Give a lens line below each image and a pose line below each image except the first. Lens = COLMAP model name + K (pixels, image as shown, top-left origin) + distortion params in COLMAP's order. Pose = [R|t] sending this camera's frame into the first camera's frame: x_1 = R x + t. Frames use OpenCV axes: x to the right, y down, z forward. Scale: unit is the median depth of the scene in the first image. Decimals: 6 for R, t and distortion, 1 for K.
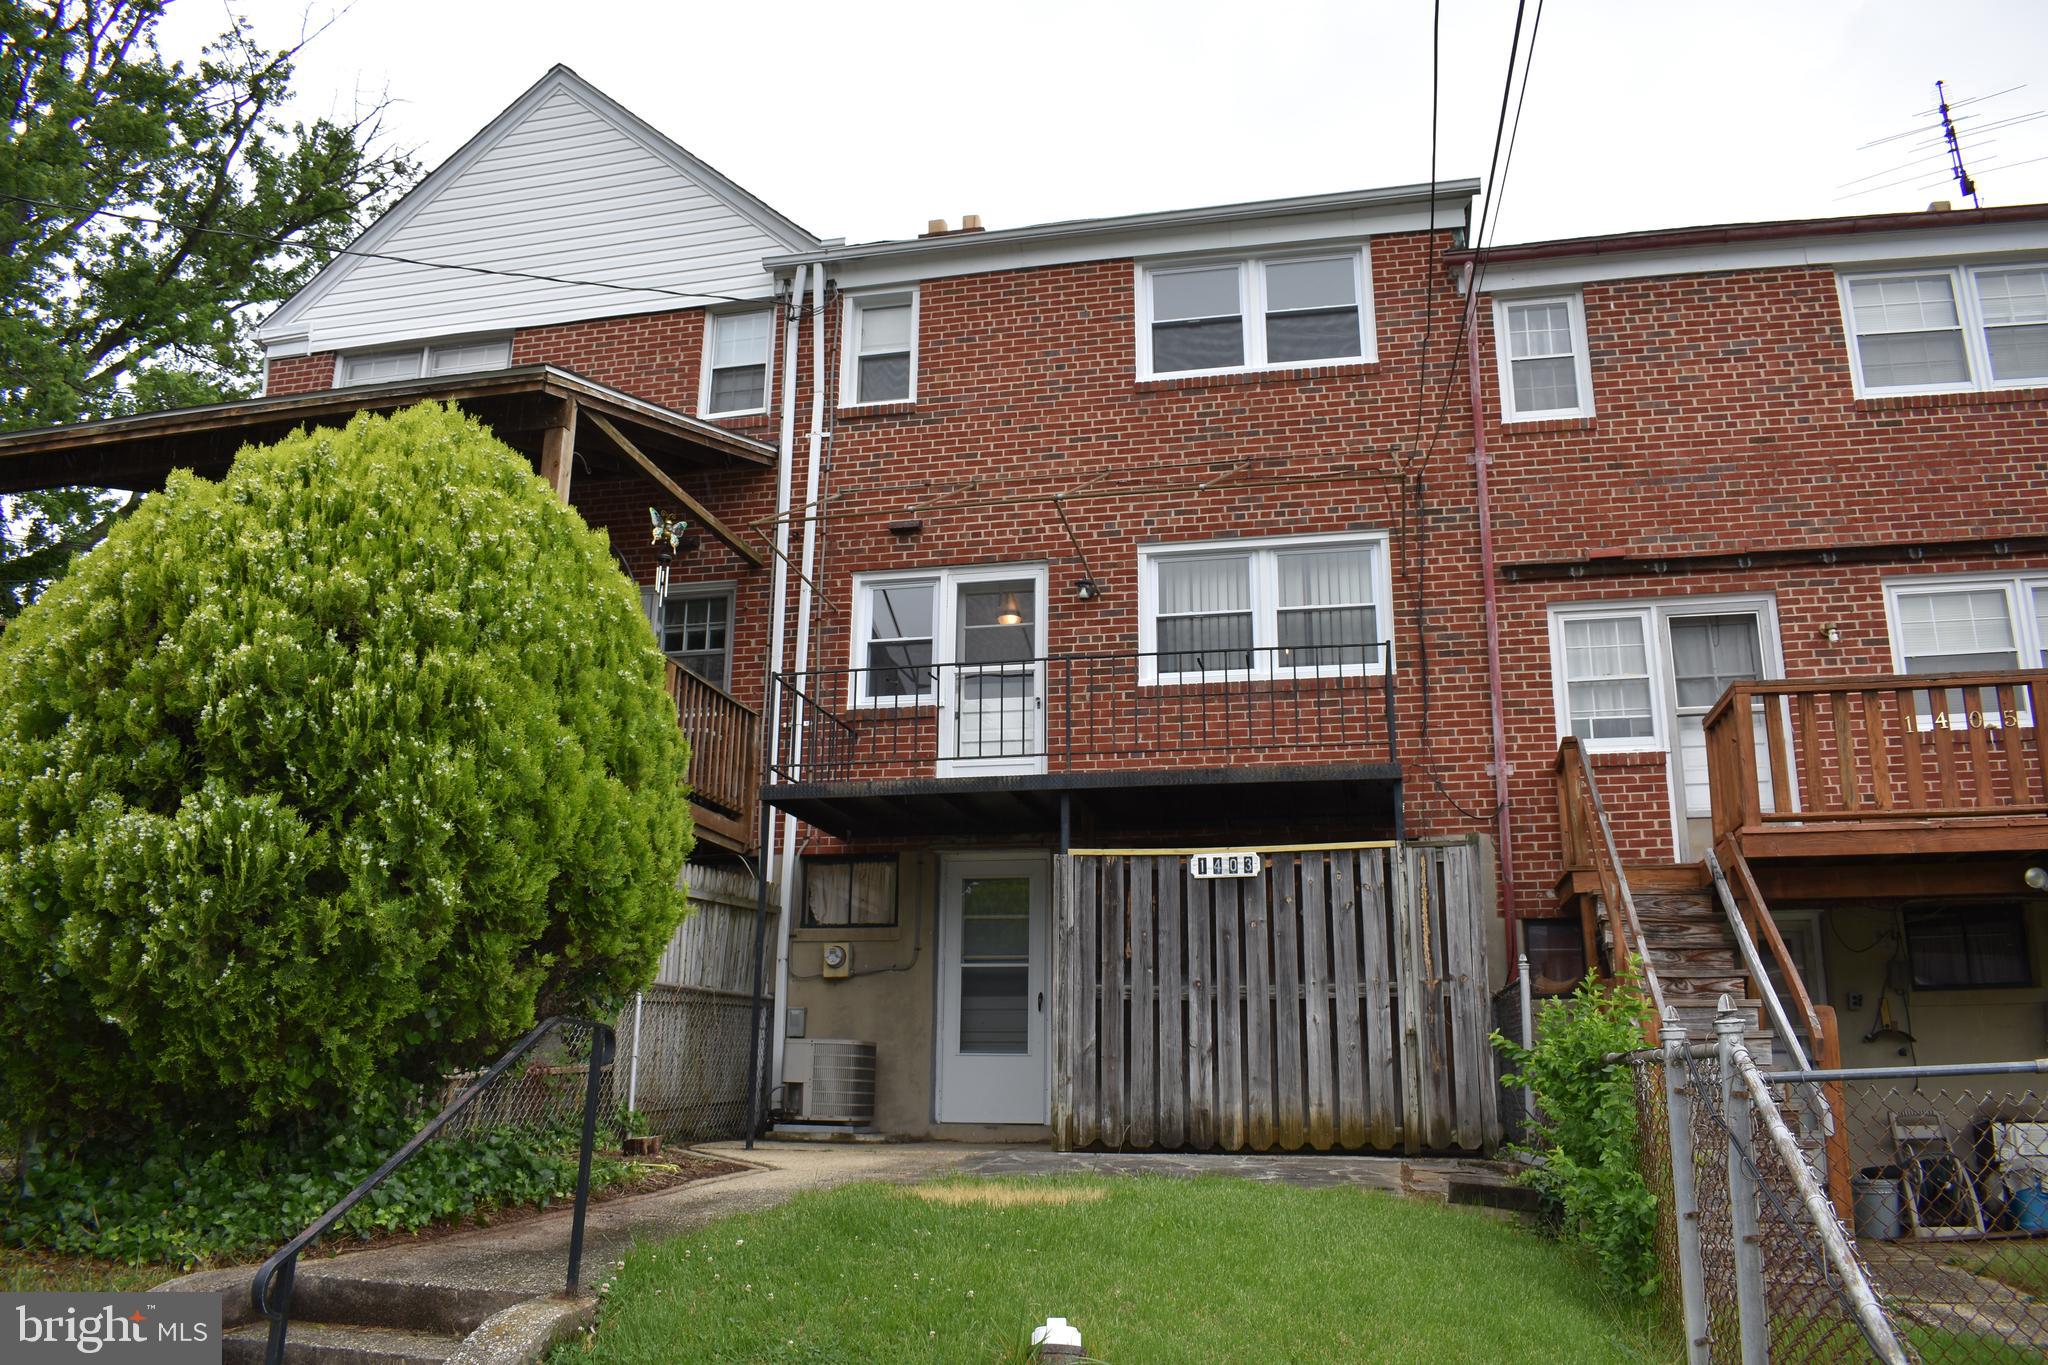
lens RADIAL K [[1582.6, 0, 1027.3], [0, 1582.6, 681.3], [0, 0, 1]] dist [-0.096530, 0.012138]
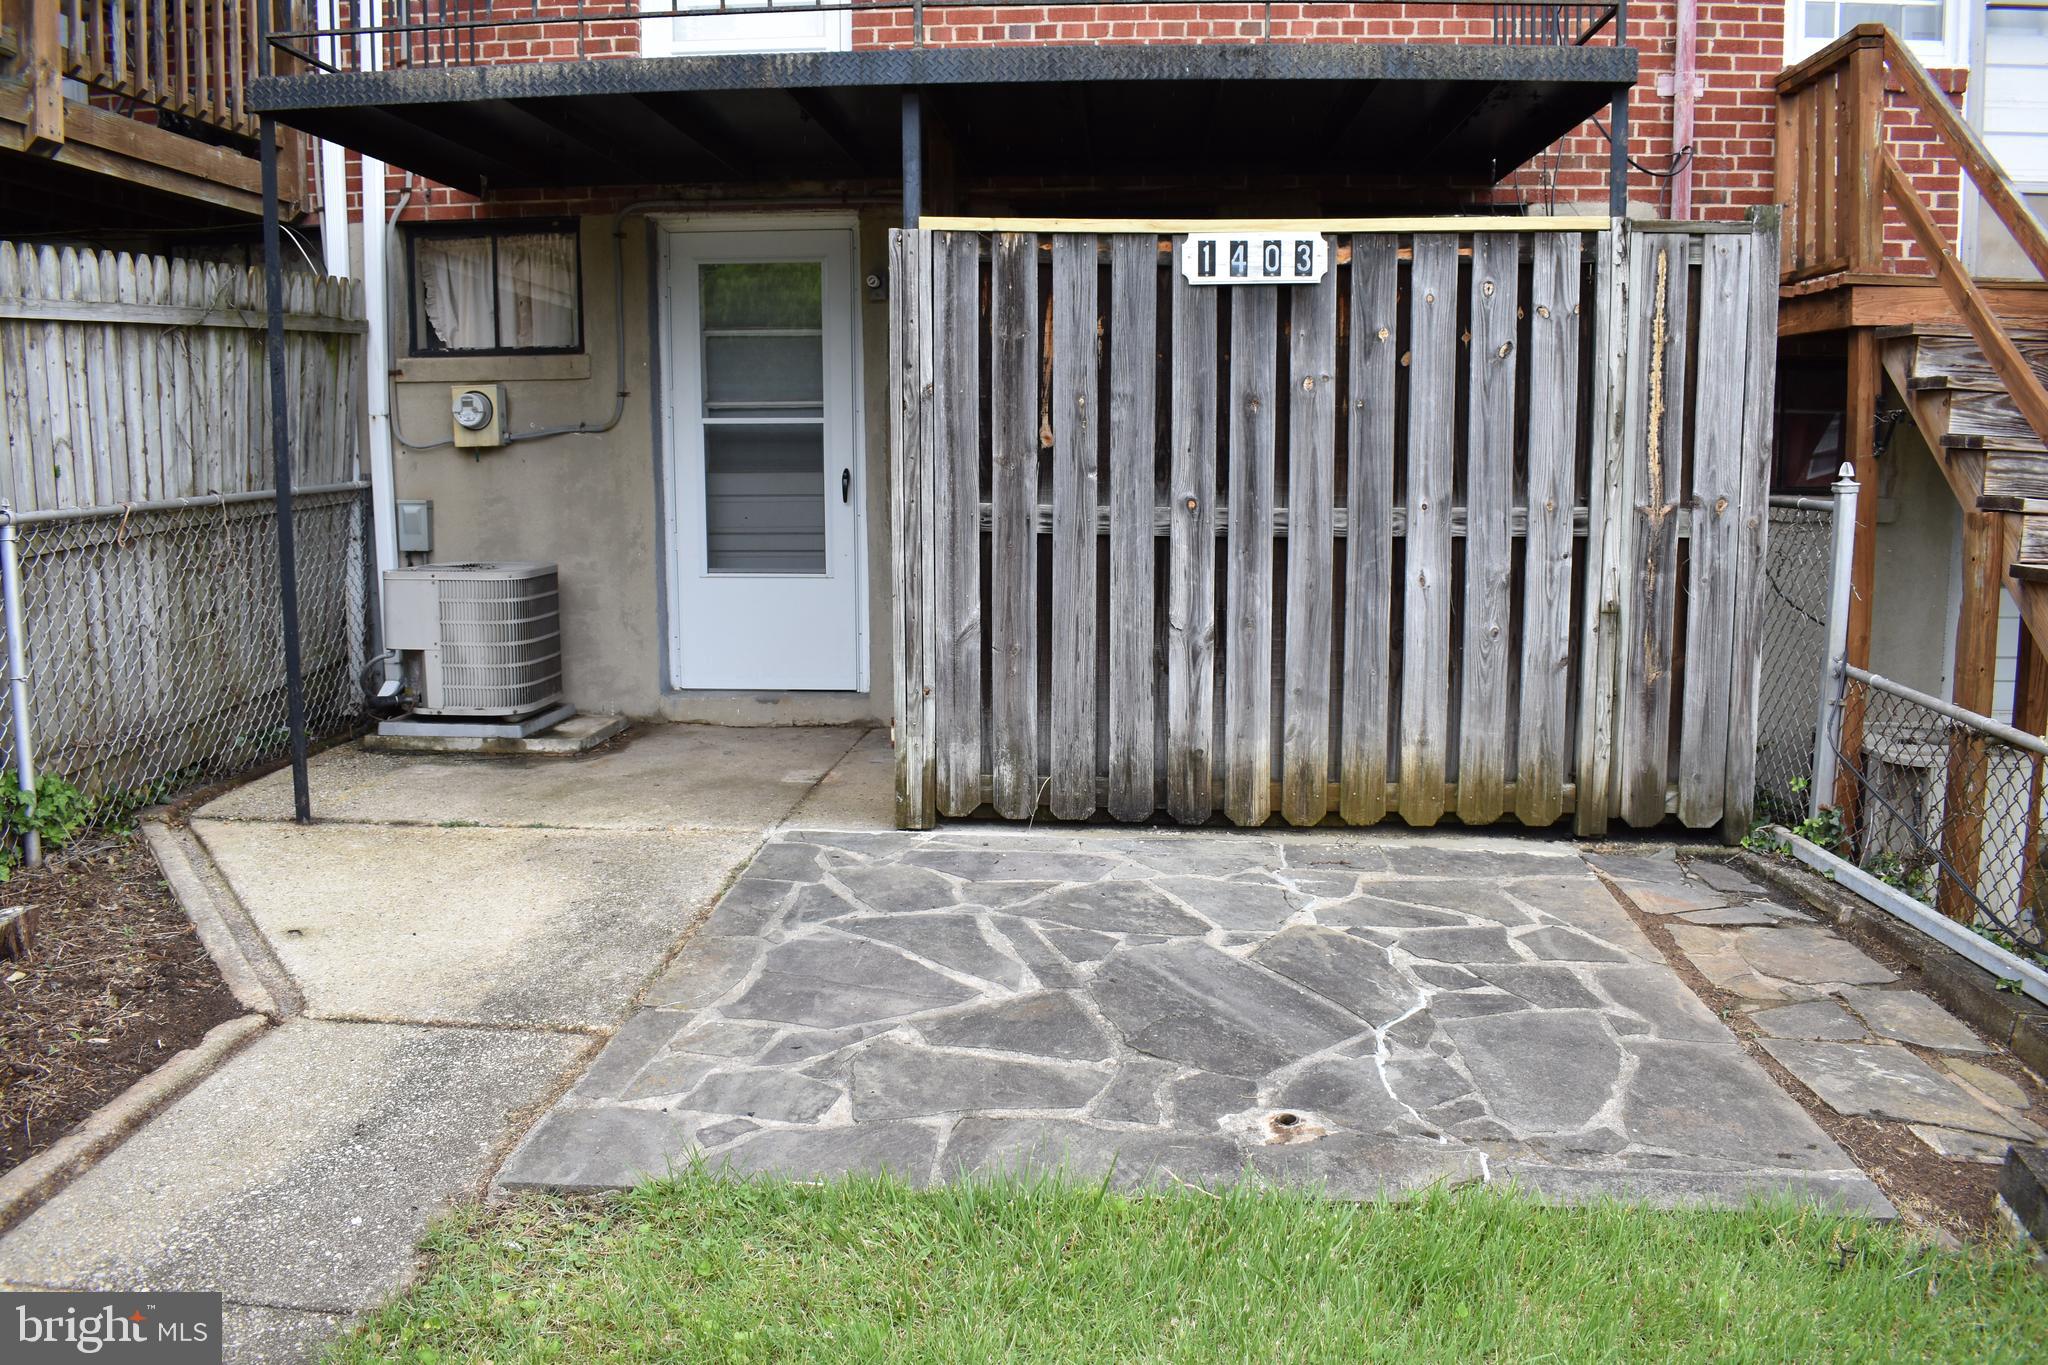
lens RADIAL K [[1582.6, 0, 1034.3], [0, 1582.6, 694.6], [0, 0, 1]] dist [-0.096530, 0.012138]
pose [[0.987898, -0.034507, 0.151216, -0.016092], [-0.029286, 0.915904, 0.400328, 0.050026], [-0.152313, -0.399912, 0.903809, 0.531318]]
